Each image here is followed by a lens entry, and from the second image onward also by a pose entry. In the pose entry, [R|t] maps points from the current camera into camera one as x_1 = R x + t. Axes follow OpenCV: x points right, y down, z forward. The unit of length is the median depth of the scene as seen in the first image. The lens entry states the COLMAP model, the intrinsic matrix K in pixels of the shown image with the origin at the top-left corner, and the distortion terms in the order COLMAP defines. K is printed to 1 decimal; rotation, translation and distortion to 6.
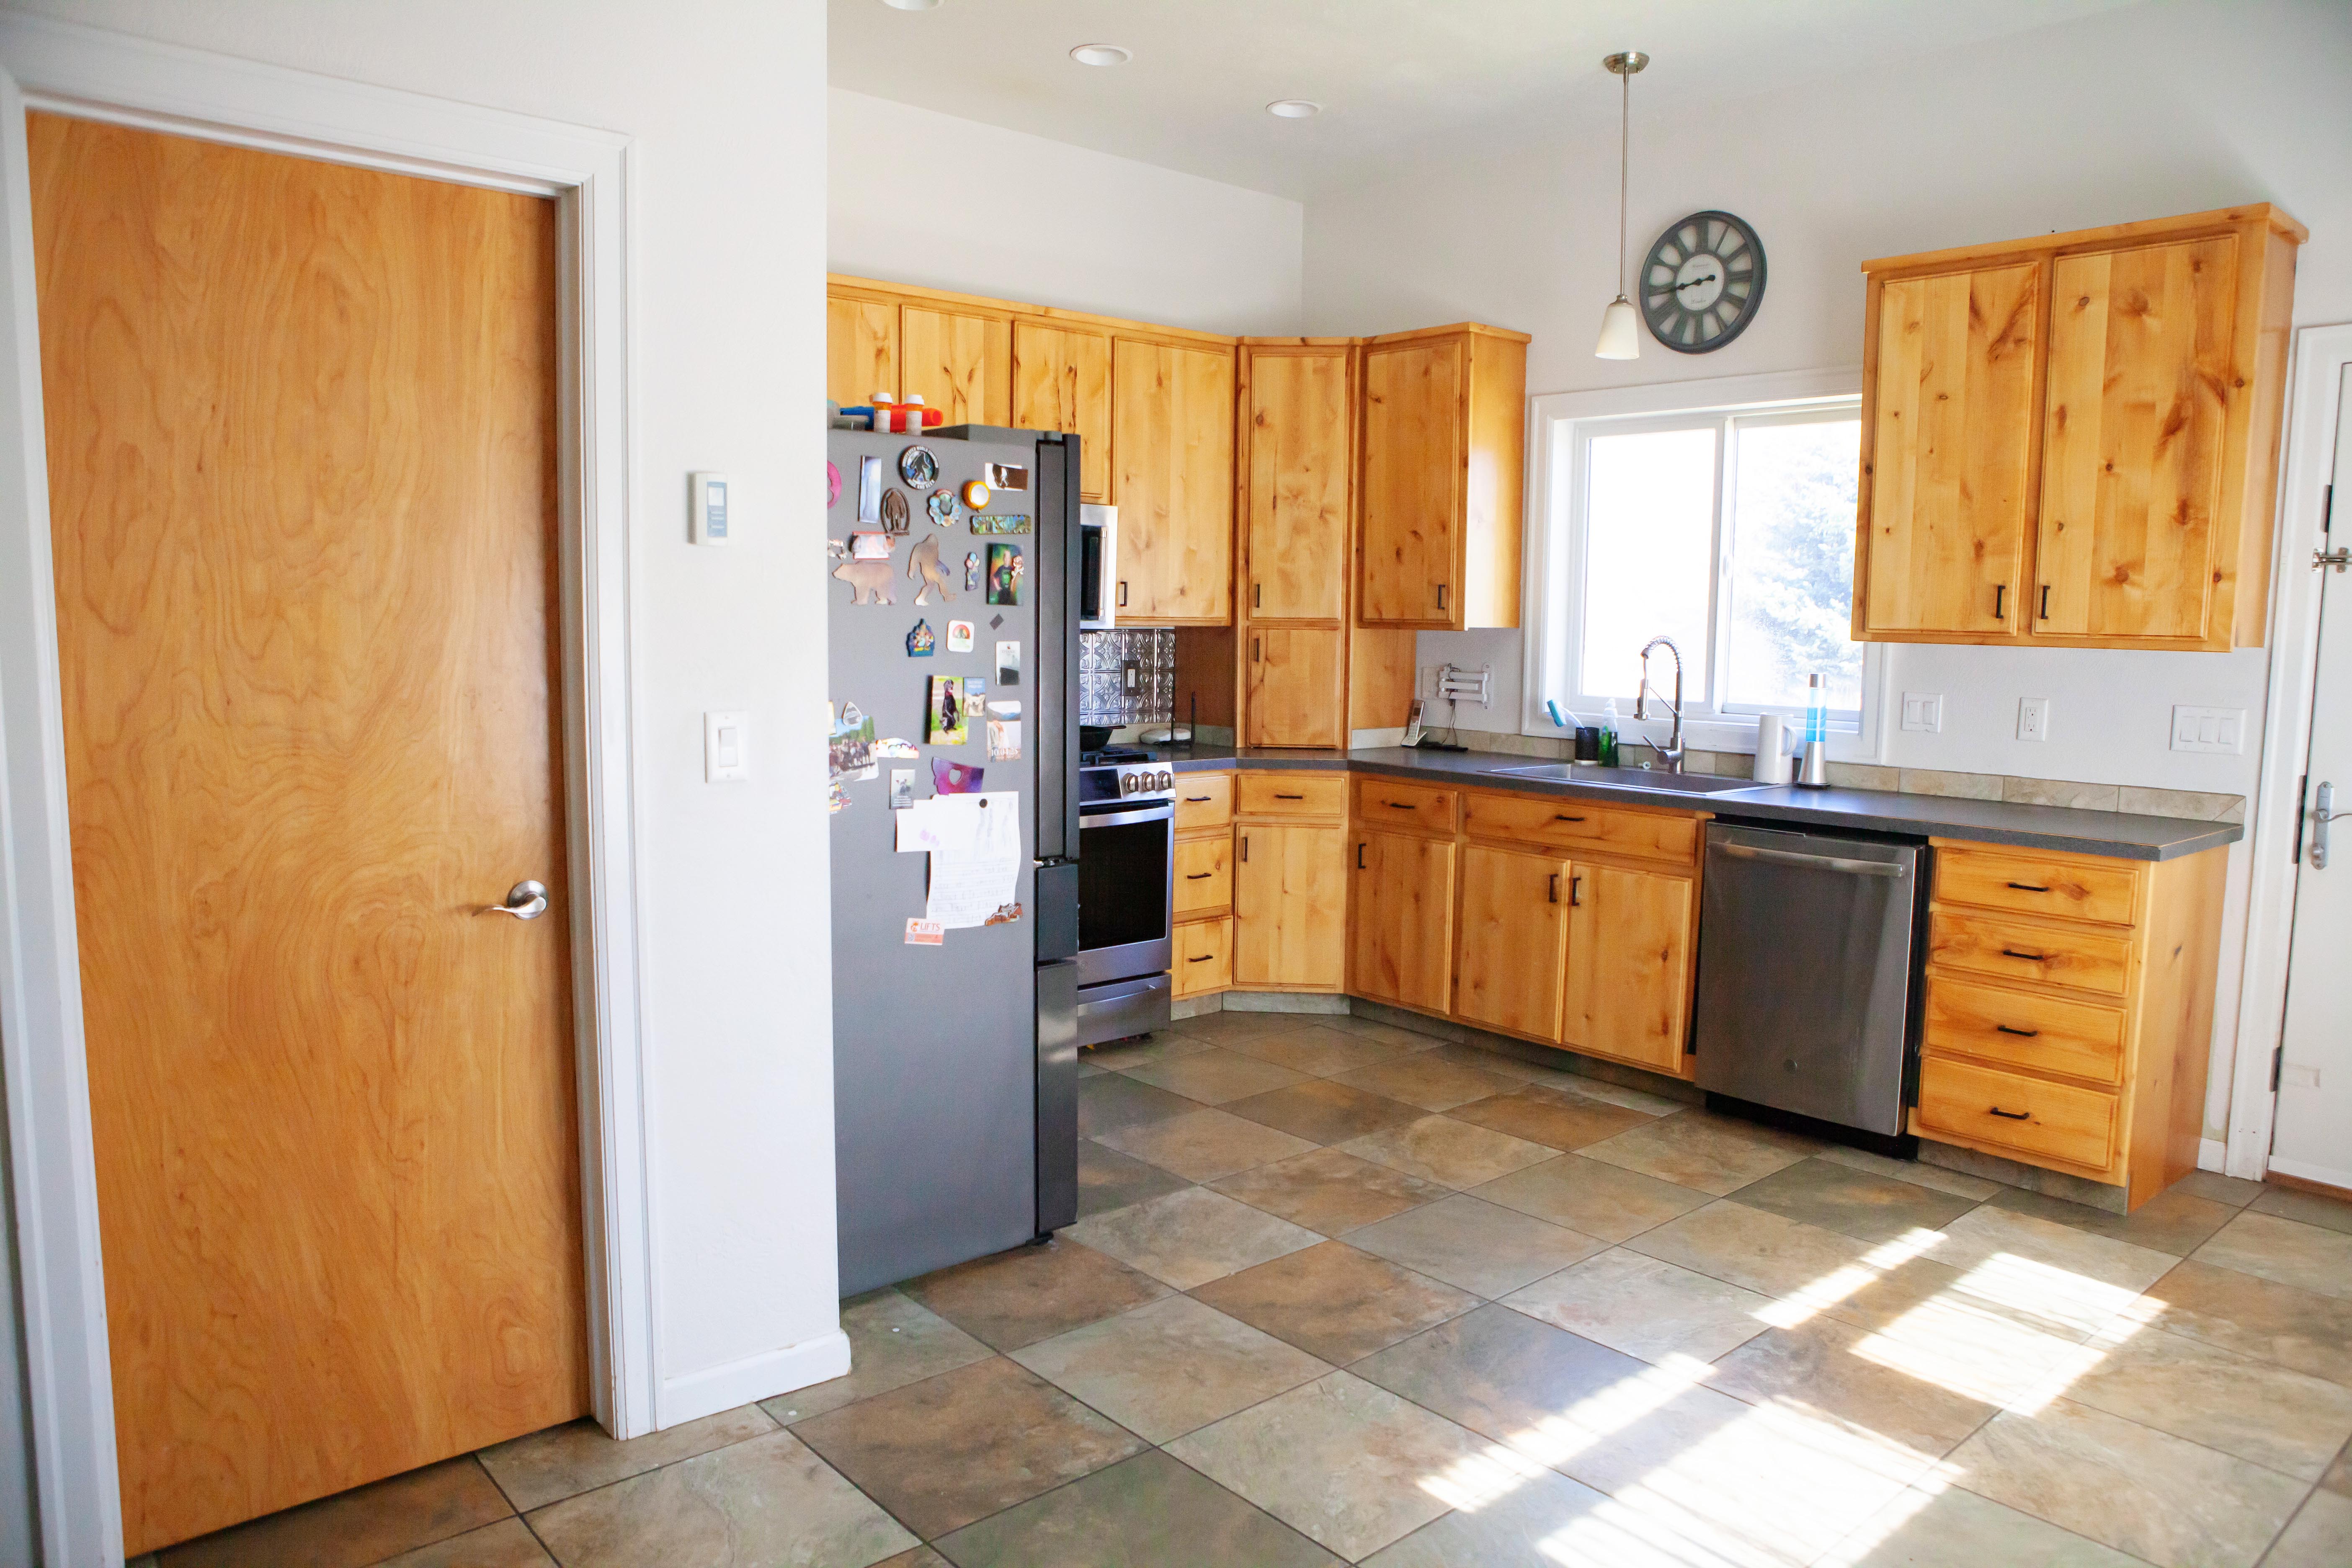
lens RADIAL K [[1612.0, 0, 1185.3], [0, 1612.0, 782.6], [0, 0, 1]] dist [-0.106188, 0.073042]
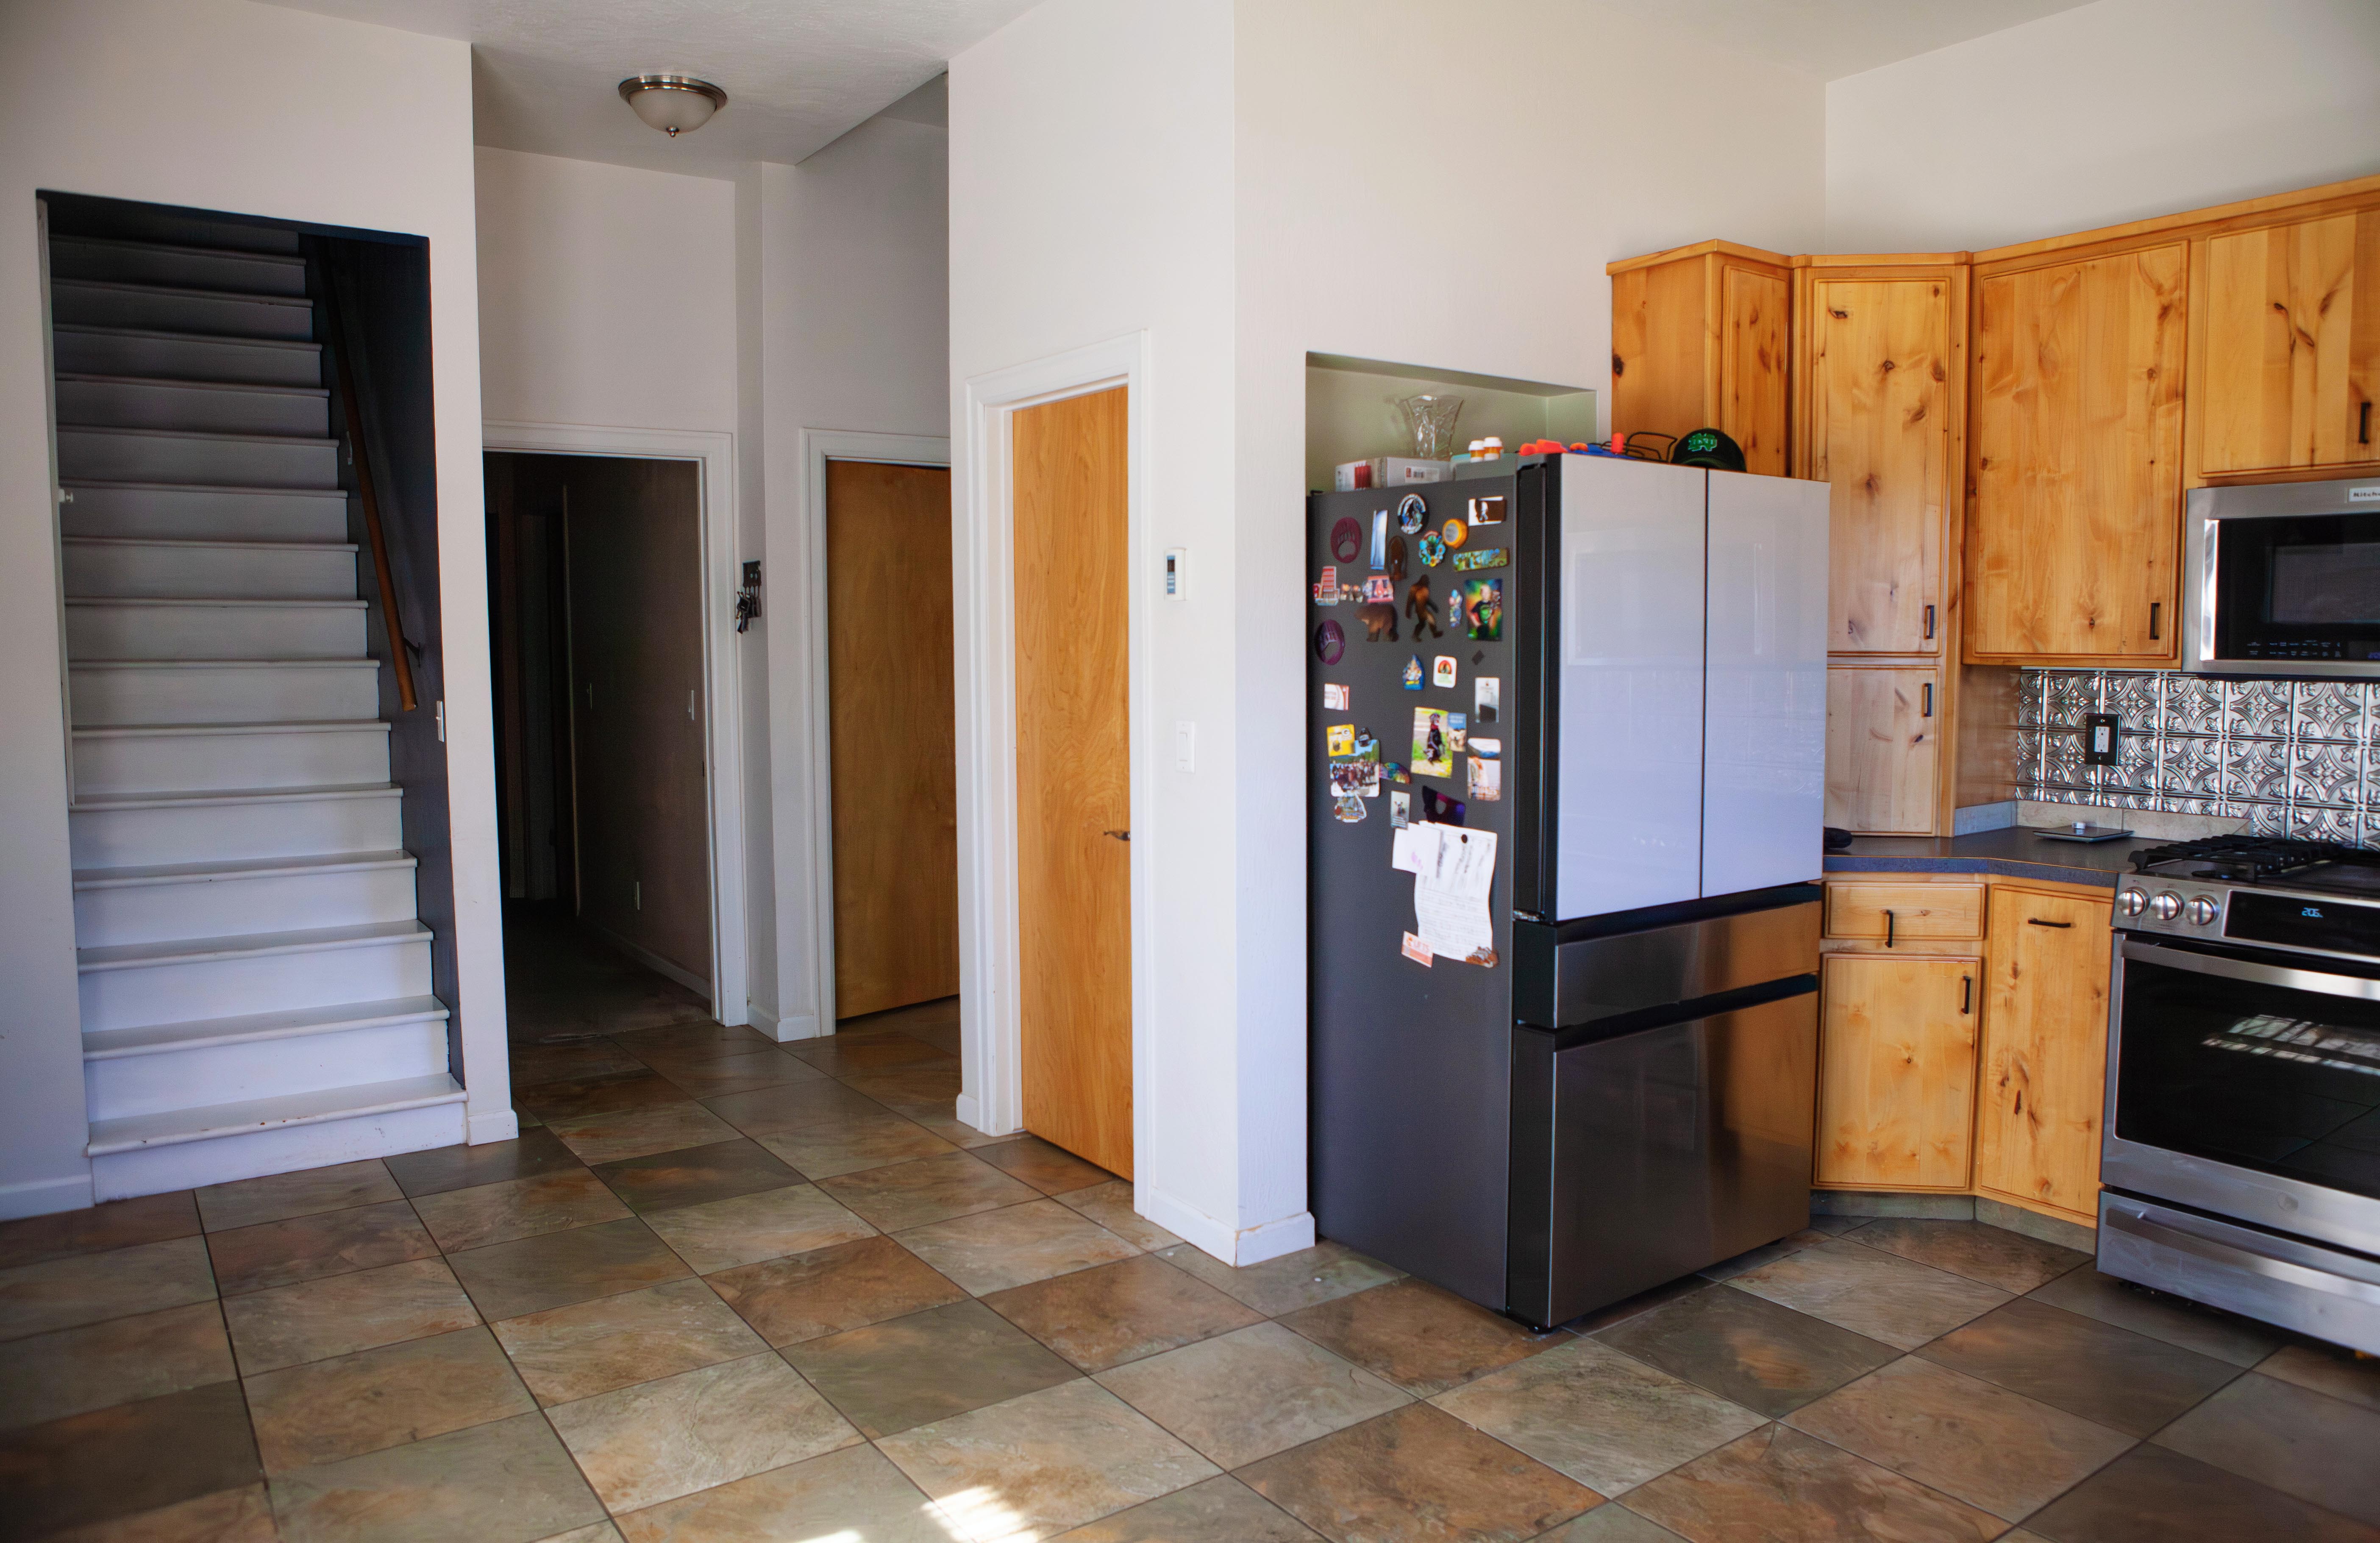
lens RADIAL K [[1624.7, 0, 1195.7], [0, 1624.7, 757.8], [0, 0, 1]] dist [-0.090370, 0.048655]
pose [[-0.094204, 0.061777, -0.993634, 0.678399], [-0.105248, 0.991862, 0.071645, -0.069997], [0.989974, 0.111327, -0.086935, 0.699998]]
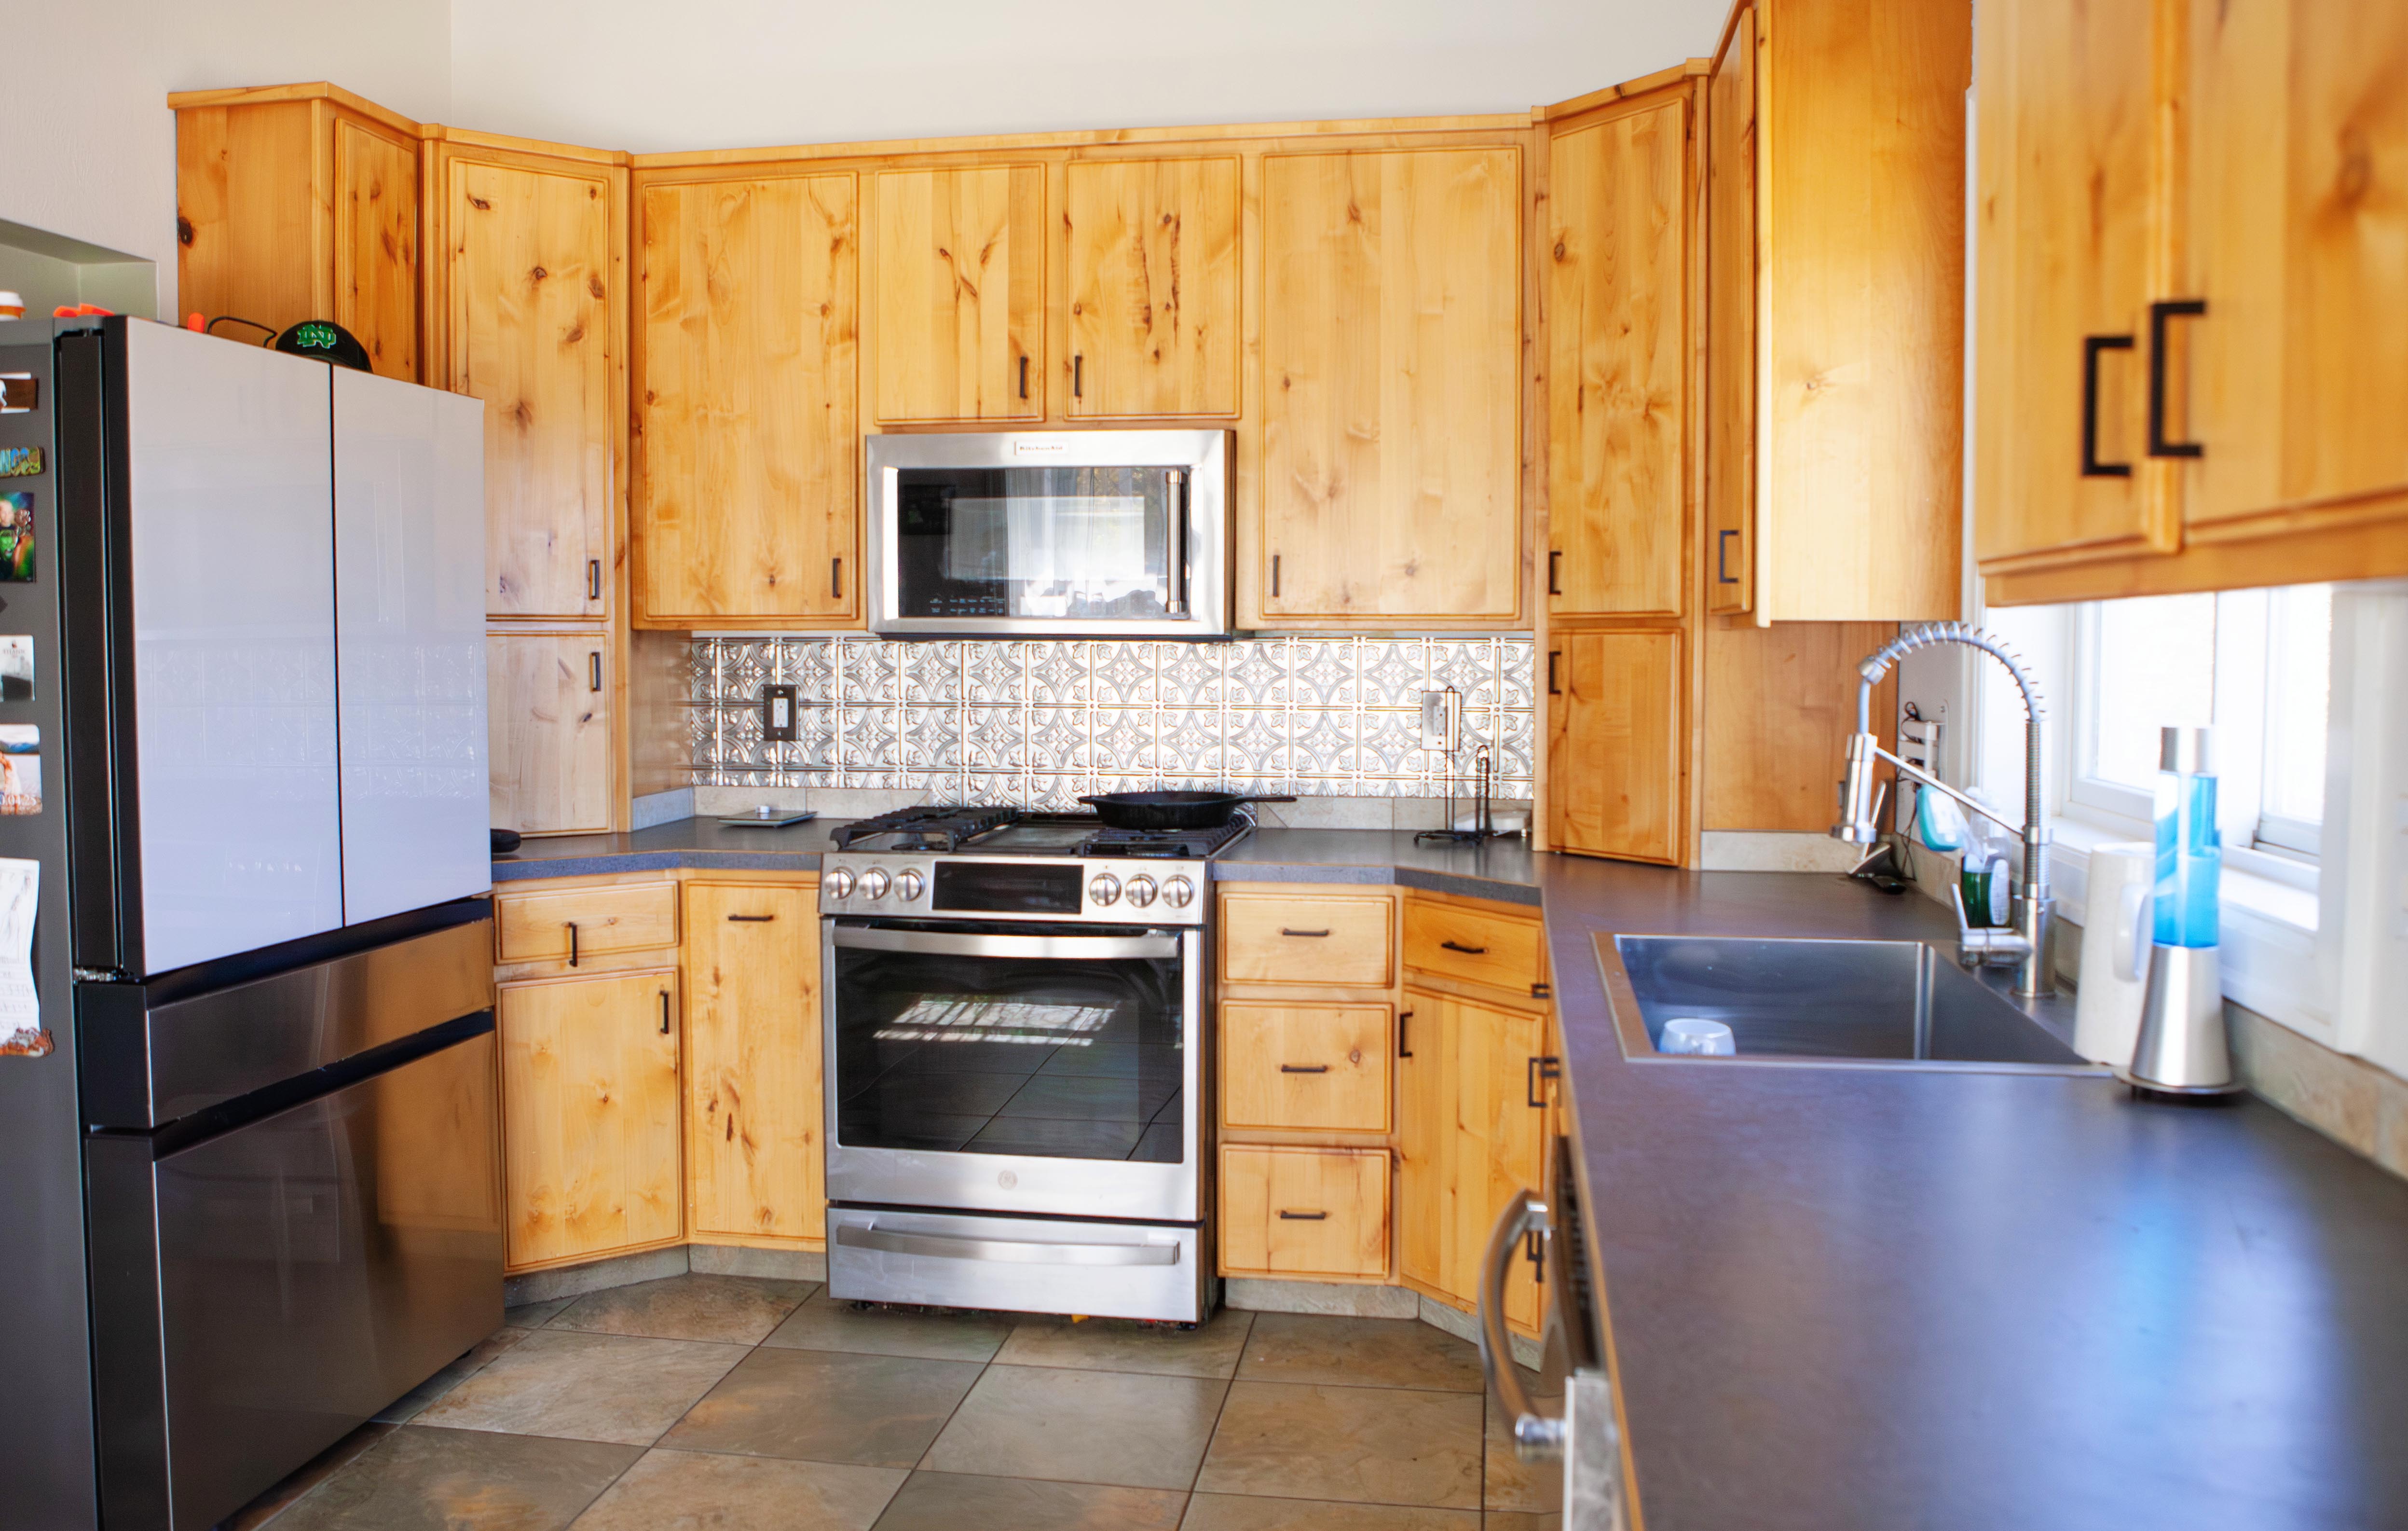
lens RADIAL K [[1855.1, 0, 1217.8], [0, 1855.1, 730.2], [0, 0, 1]] dist [-0.104167, 0.073480]
pose [[0.643378, 0.024705, -0.765150, 0.602334], [-0.073840, 0.996822, -0.029904, -0.048190], [0.761979, 0.075738, 0.643157, 0.691018]]
